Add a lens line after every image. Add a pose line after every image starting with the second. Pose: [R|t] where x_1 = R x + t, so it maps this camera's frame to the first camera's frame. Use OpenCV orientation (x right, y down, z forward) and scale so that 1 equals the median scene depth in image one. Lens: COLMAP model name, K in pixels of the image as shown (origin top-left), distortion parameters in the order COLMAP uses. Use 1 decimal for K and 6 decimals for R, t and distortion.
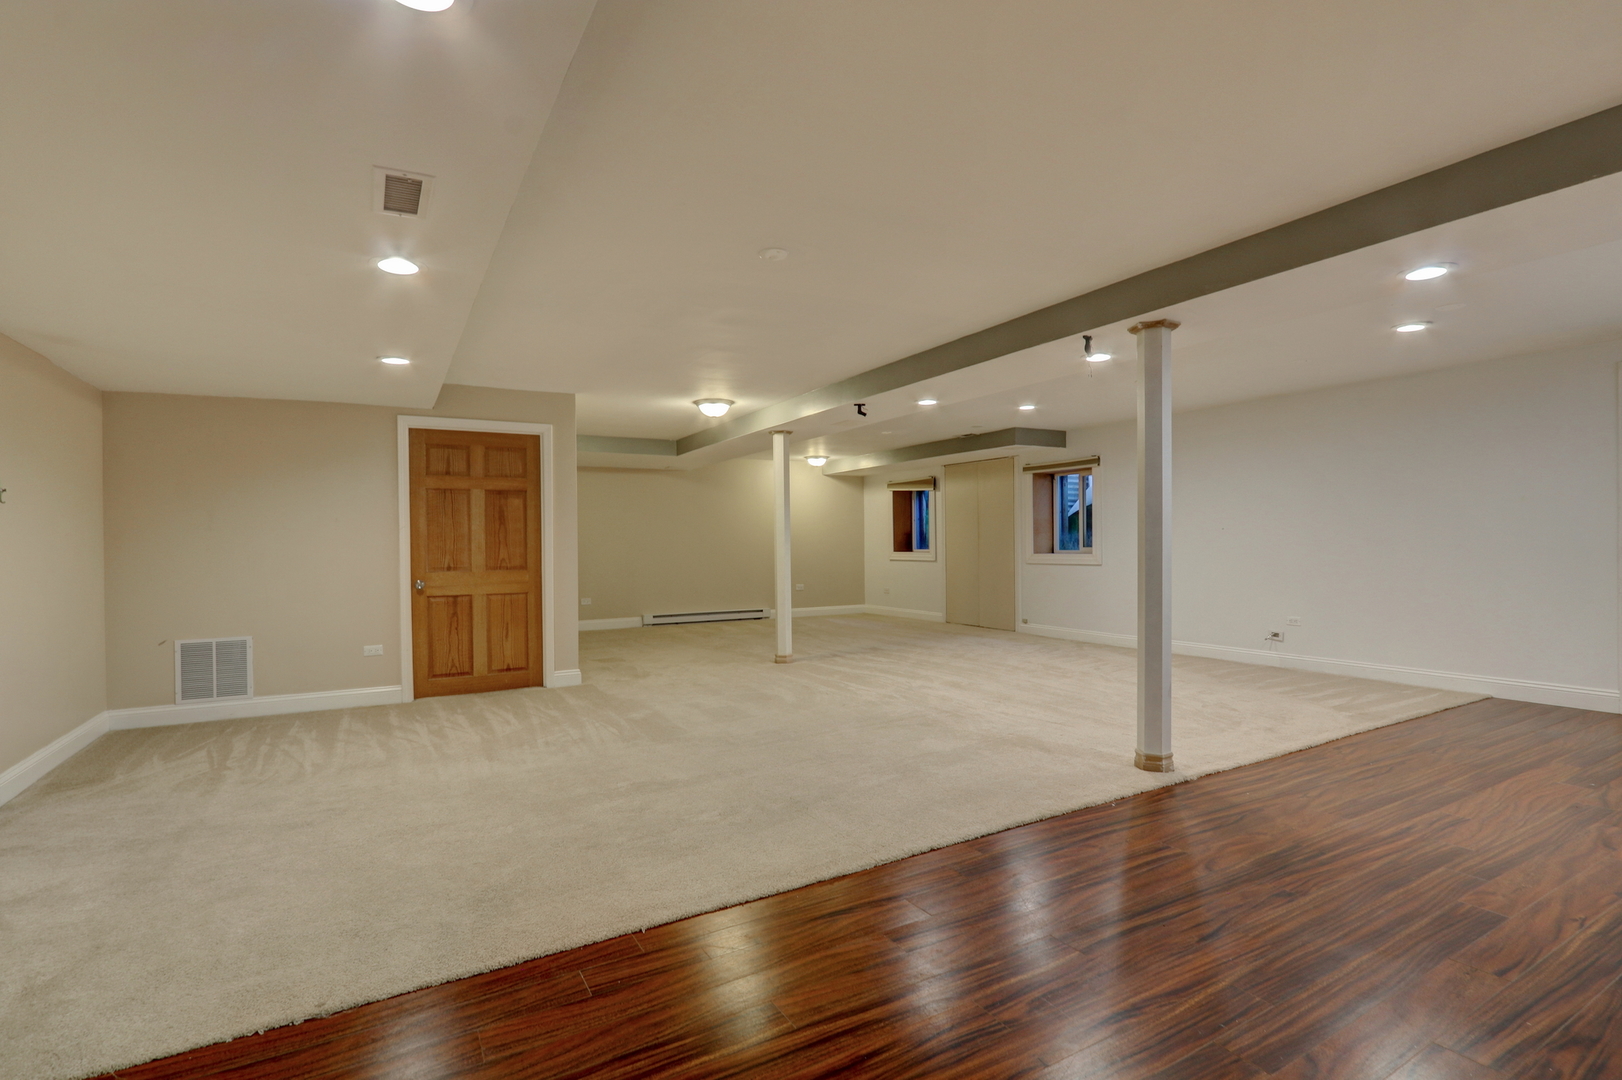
lens RADIAL K [[767.7, 0, 799.9], [0, 767.7, 546.3], [0, 0, 1]] dist [-0.021131, 0.001235]
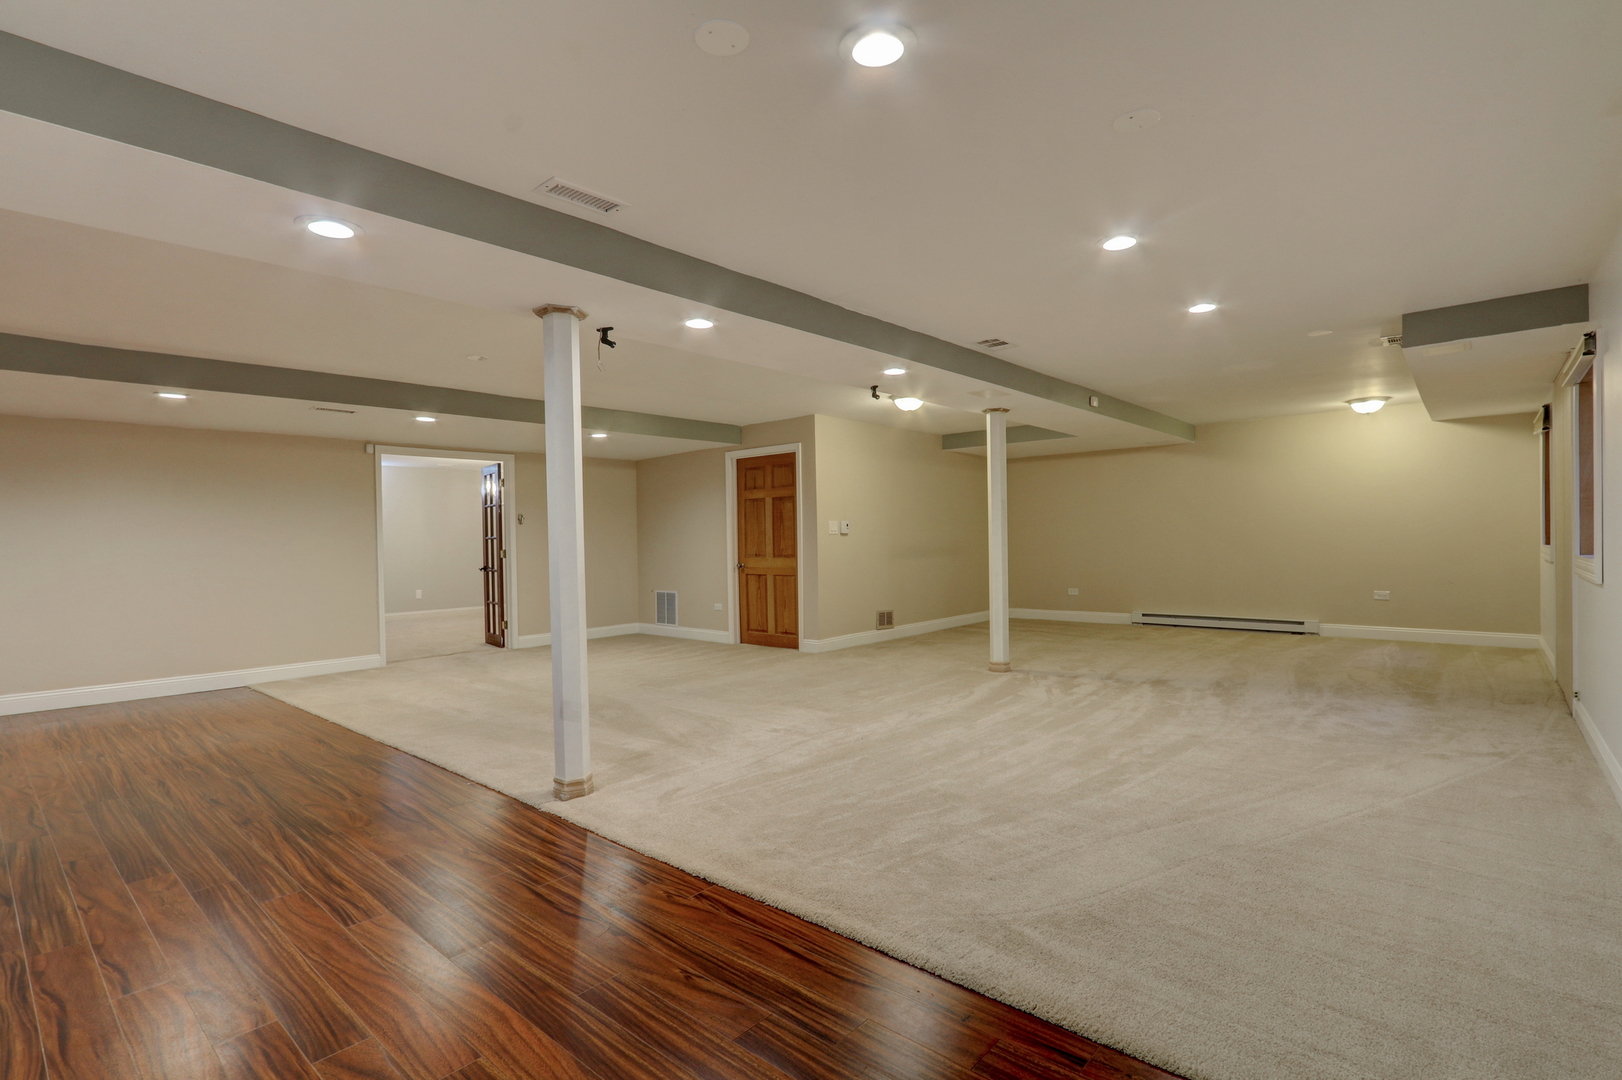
lens RADIAL K [[767.7, 0, 800.5], [0, 767.7, 537.0], [0, 0, 1]] dist [-0.021131, 0.001235]
pose [[0.332561, 0.004141, -0.943073, 0.894074], [0.008806, 0.999933, 0.007496, -0.014004], [0.943041, -0.010798, 0.332502, 0.601107]]
